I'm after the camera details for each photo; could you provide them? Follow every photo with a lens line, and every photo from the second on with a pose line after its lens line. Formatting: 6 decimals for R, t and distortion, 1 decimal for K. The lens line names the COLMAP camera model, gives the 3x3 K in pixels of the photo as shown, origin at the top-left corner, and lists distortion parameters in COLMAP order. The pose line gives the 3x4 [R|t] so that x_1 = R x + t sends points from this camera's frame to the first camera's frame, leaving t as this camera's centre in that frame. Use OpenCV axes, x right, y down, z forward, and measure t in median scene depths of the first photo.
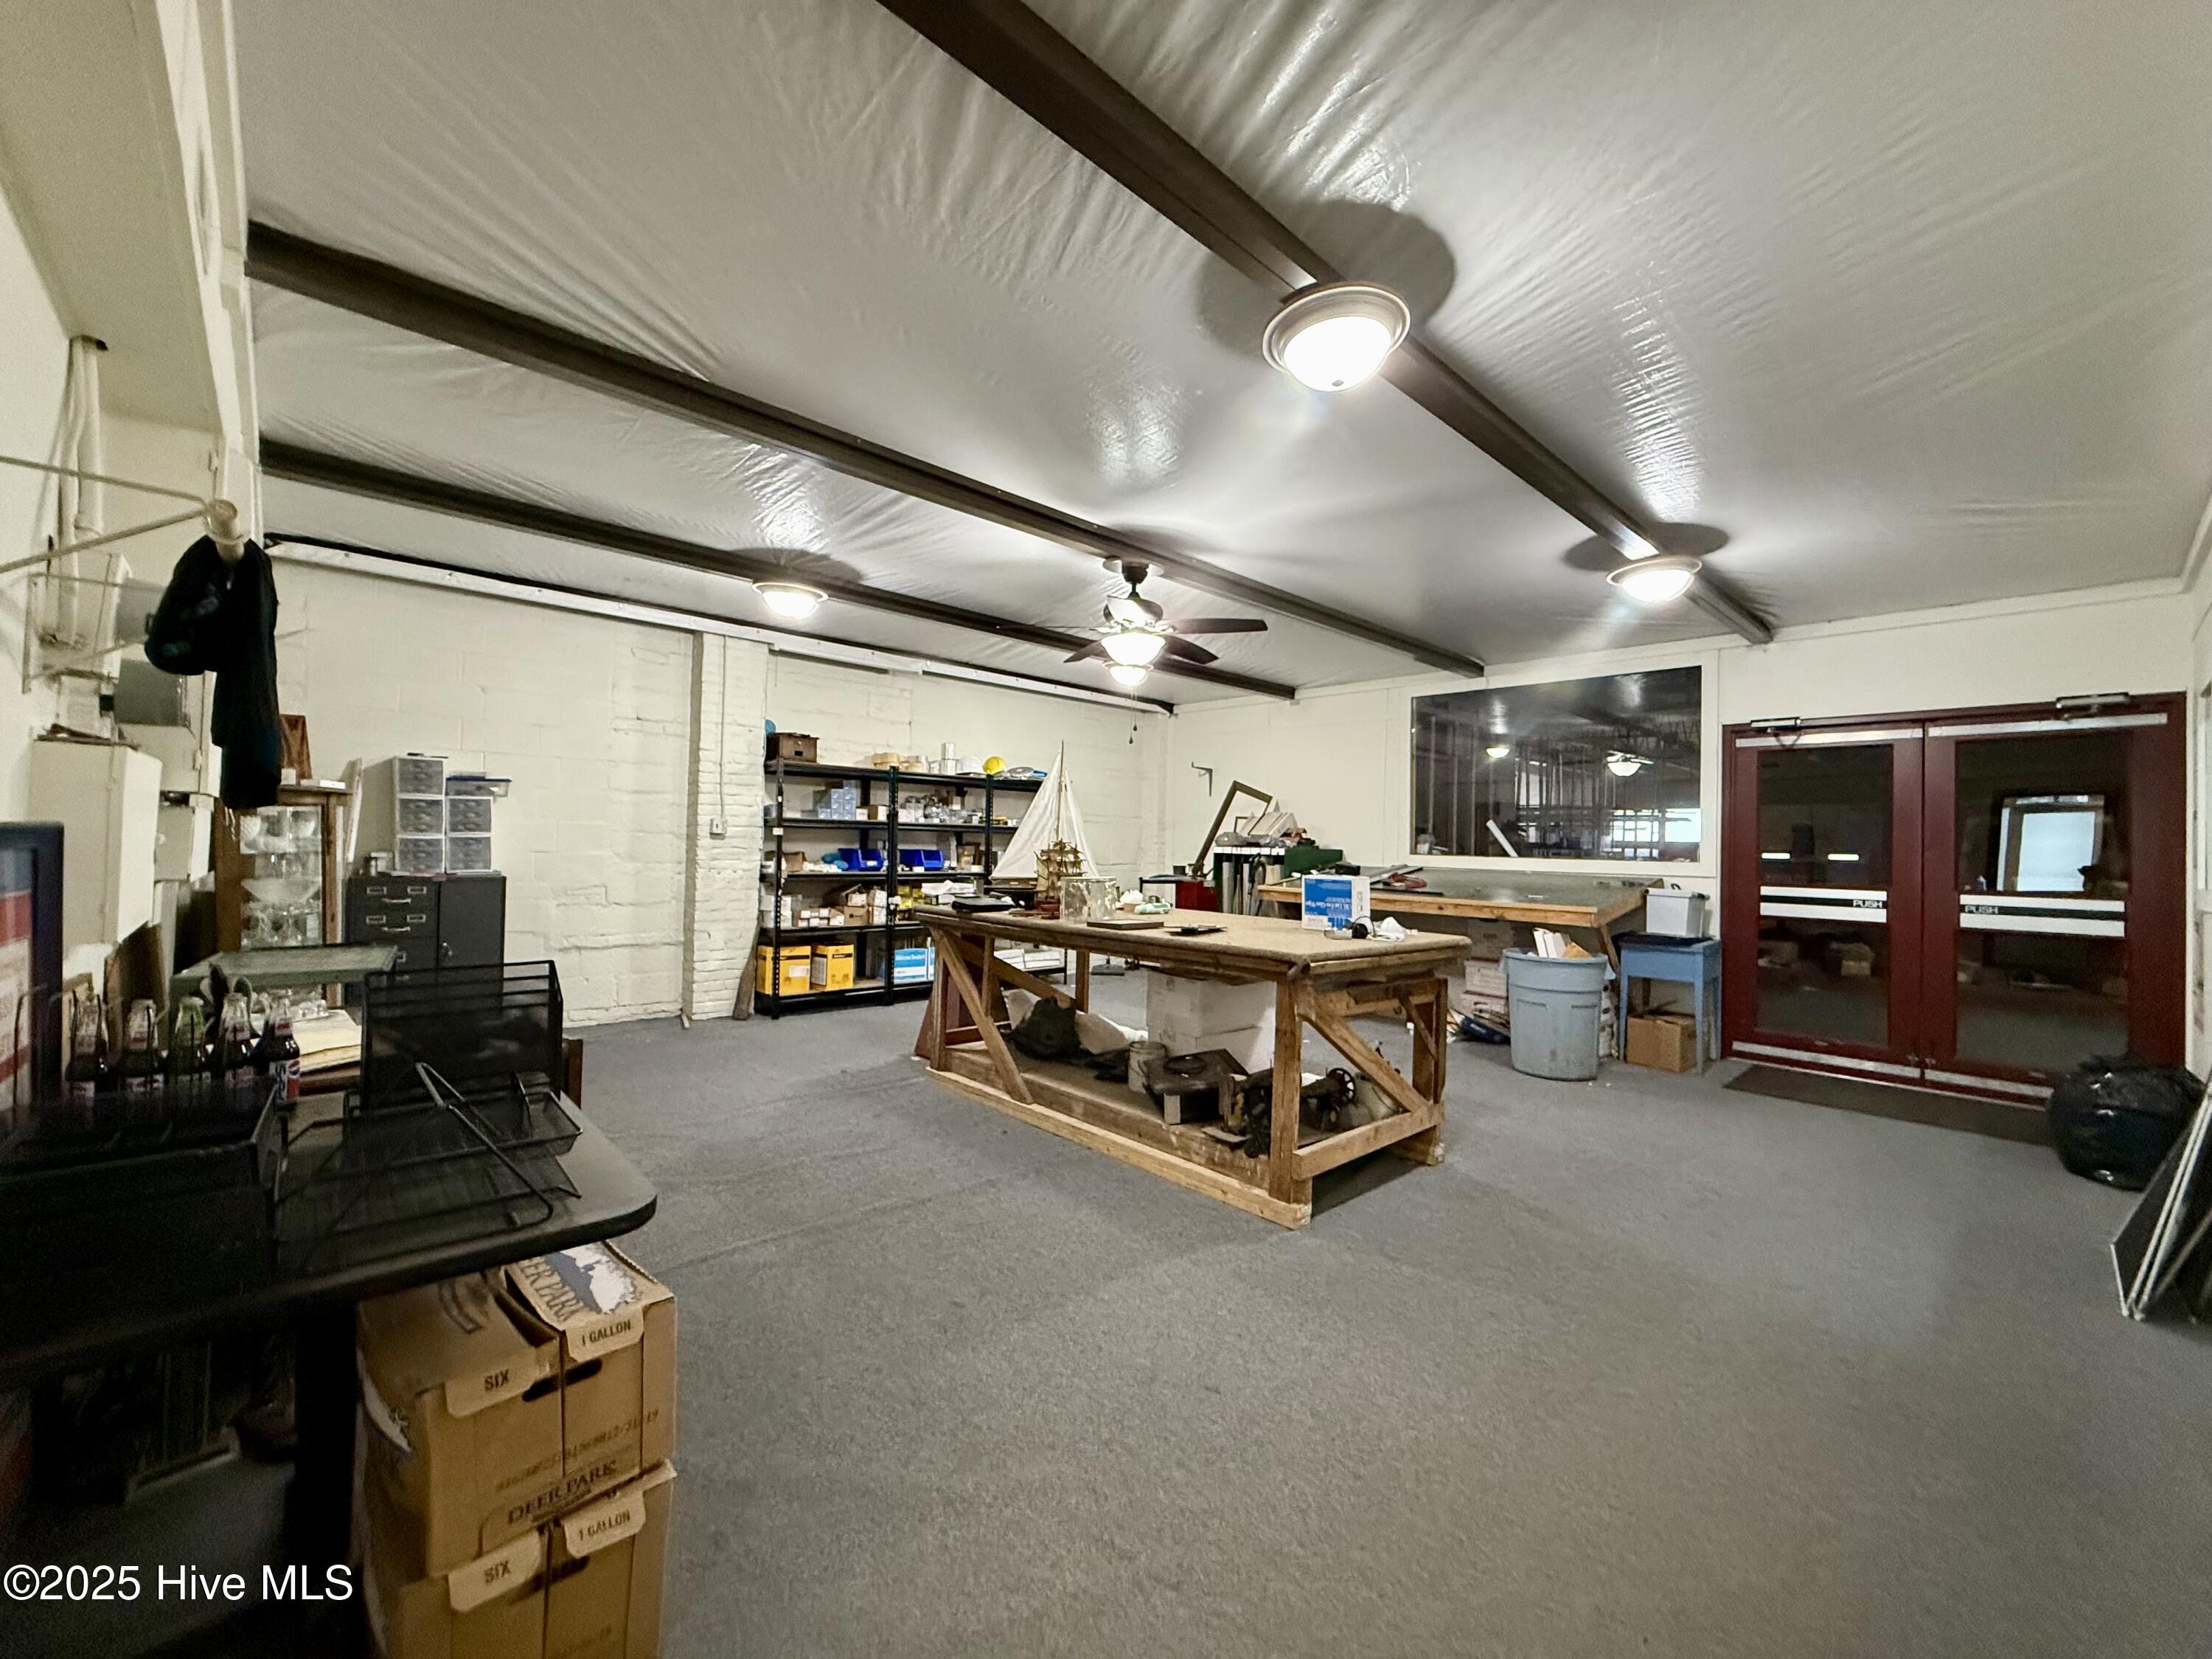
lens RADIAL K [[883.2, 0, 1106.0], [0, 883.2, 829.5], [0, 0, 1]] dist [0.003289, -0.000350]
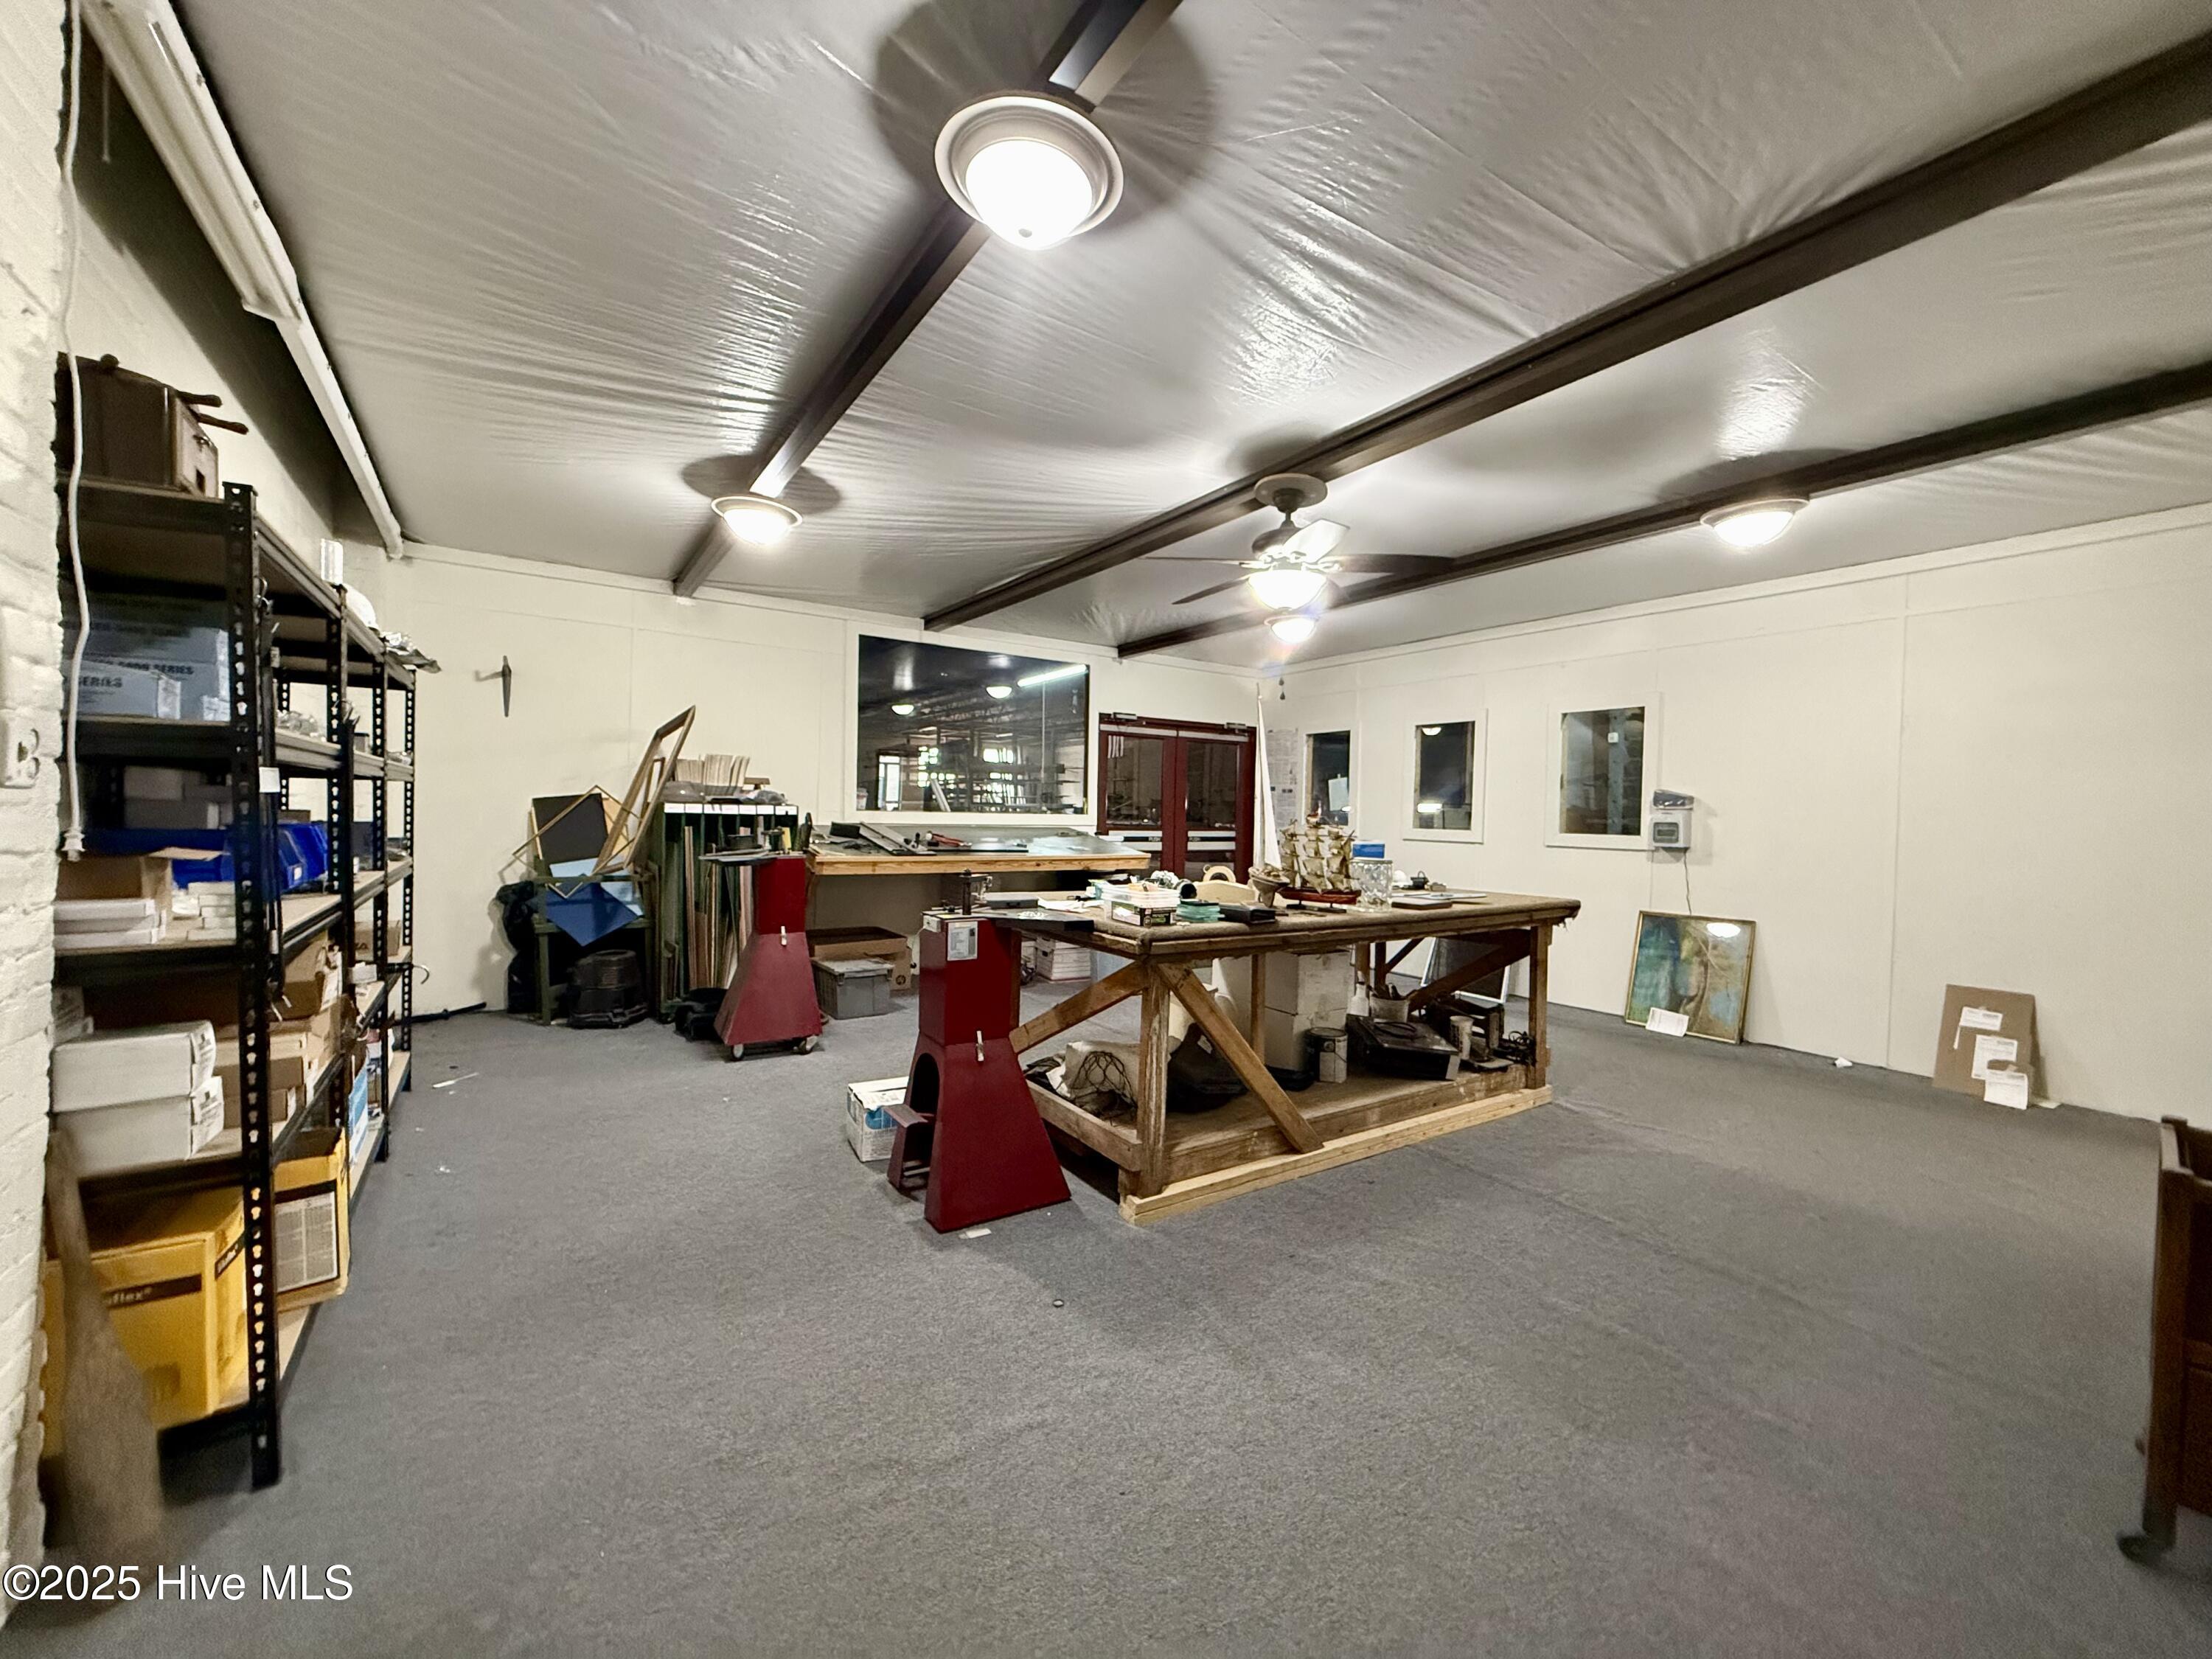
lens RADIAL K [[883.2, 0, 1106.0], [0, 883.2, 829.5], [0, 0, 1]] dist [0.003289, -0.000350]
pose [[0.161558, -0.040593, 0.986028, -0.789108], [-0.030771, 0.998461, 0.046147, -0.003126], [-0.986383, -0.037796, 0.160060, 0.955428]]
